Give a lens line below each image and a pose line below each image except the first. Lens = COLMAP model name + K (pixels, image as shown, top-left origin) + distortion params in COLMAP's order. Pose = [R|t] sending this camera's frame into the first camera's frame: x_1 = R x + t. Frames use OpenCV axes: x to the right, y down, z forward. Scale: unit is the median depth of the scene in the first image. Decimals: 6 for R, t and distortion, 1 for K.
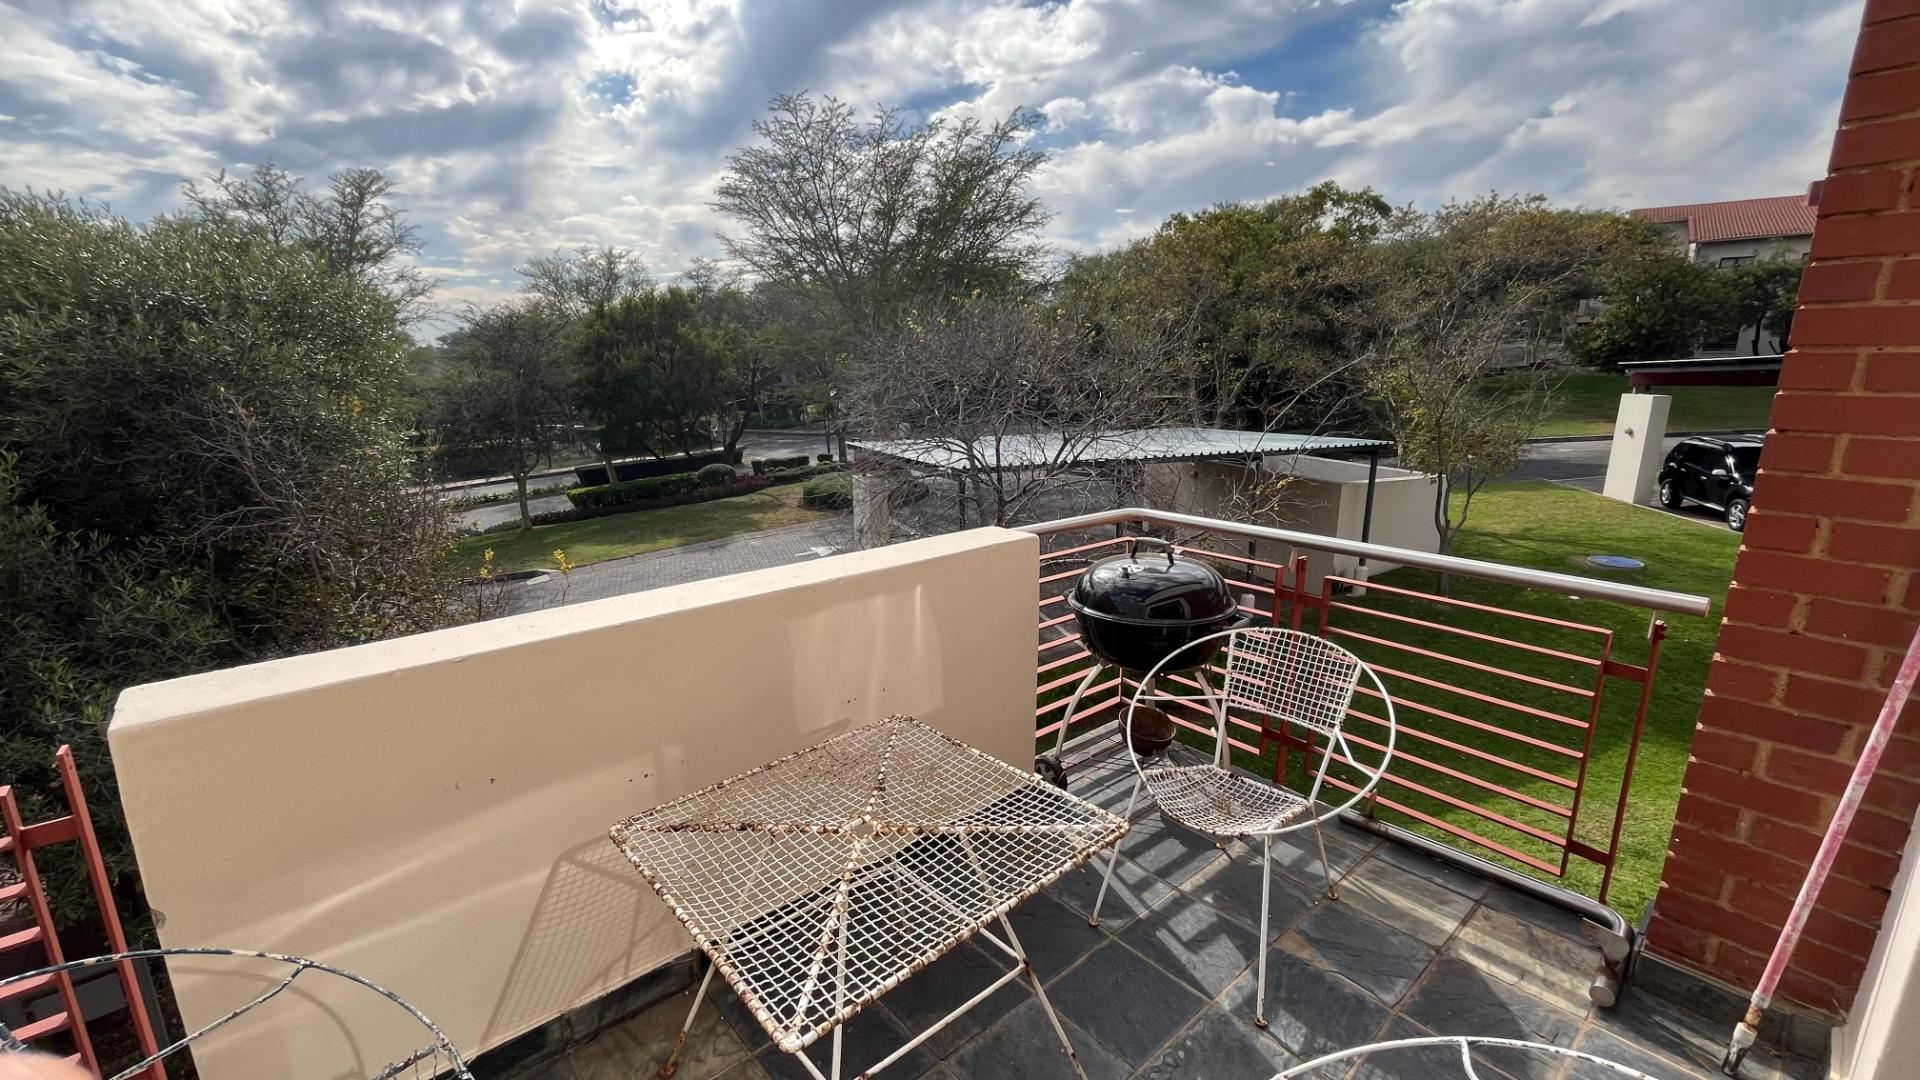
lens RADIAL K [[781.0, 0, 957.3], [0, 781.0, 544.3], [0, 0, 1]] dist [-0.002028, -0.000176]
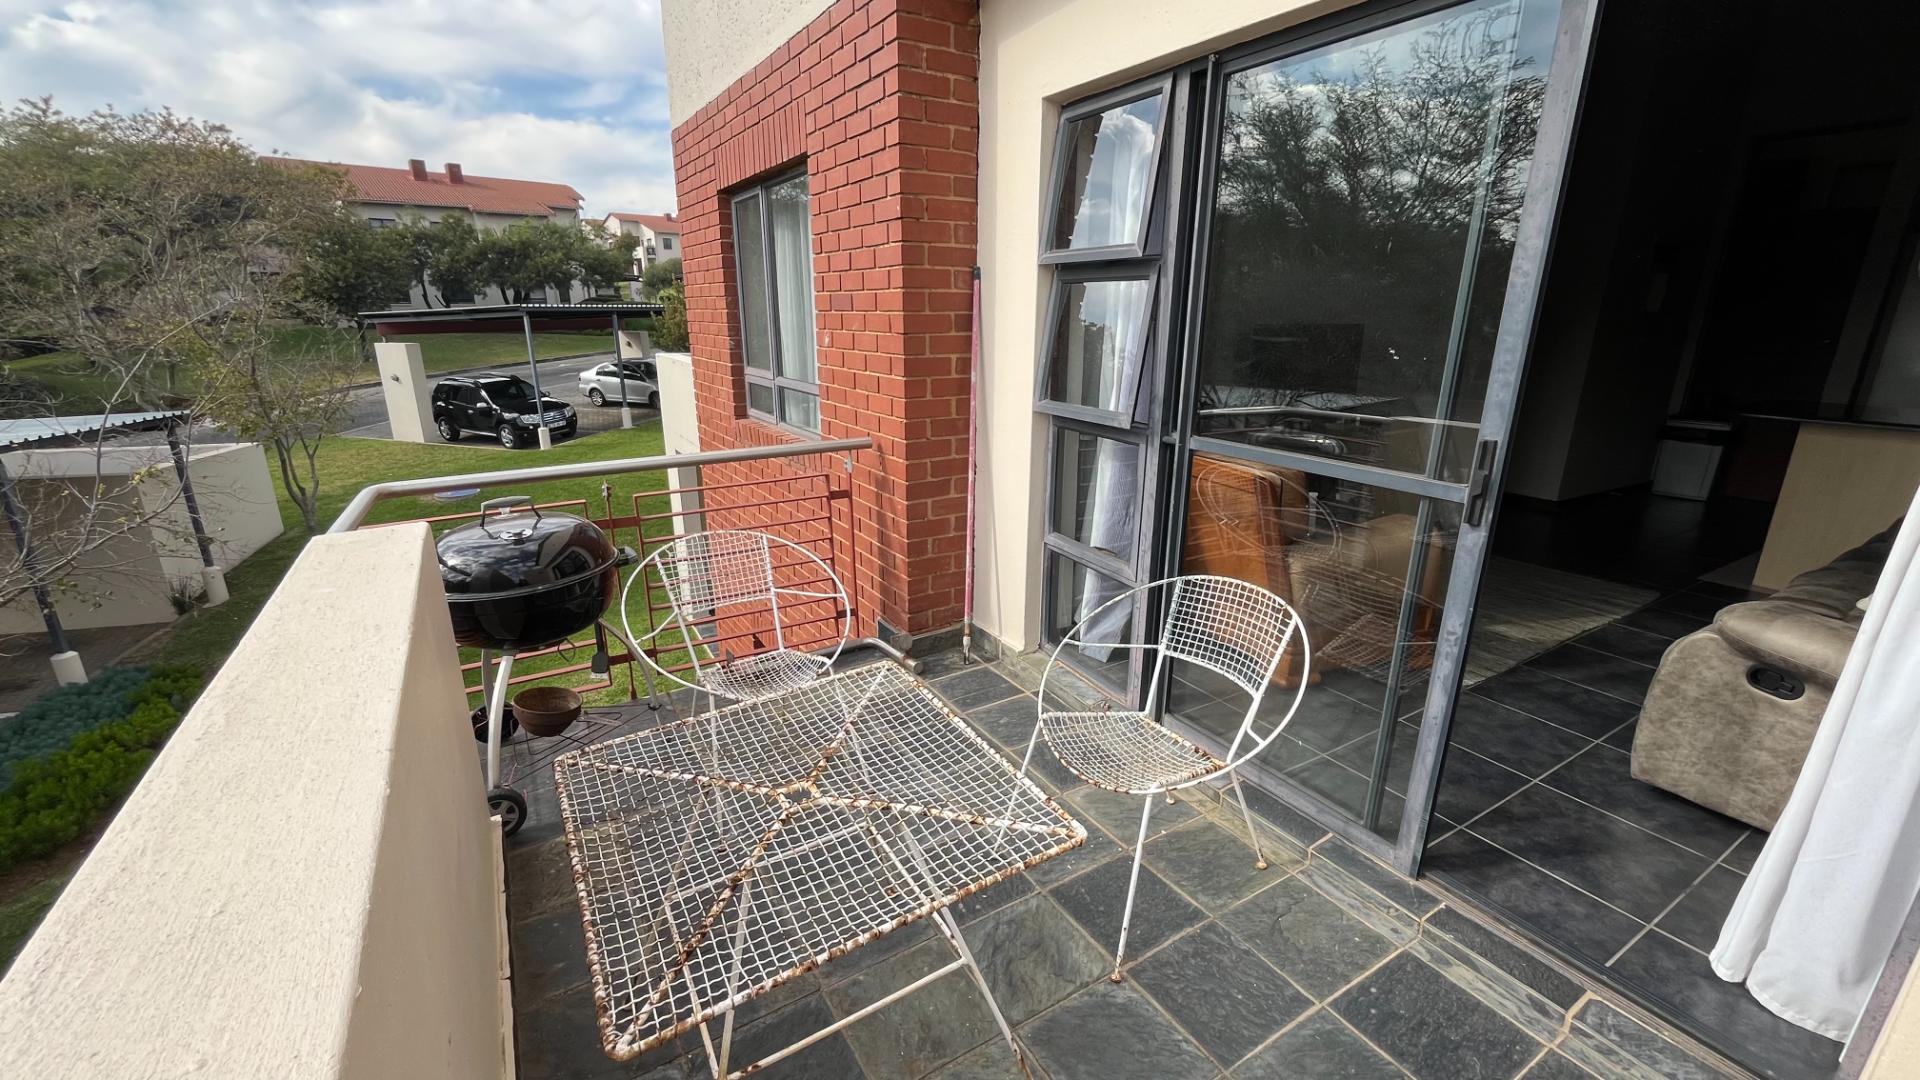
lens RADIAL K [[781.0, 0, 957.3], [0, 781.0, 544.3], [0, 0, 1]] dist [-0.002028, -0.000176]
pose [[0.172919, -0.281497, 0.943853, -0.091322], [0.228362, 0.943634, 0.239595, -0.009795], [-0.958097, 0.174110, 0.227455, 0.058960]]
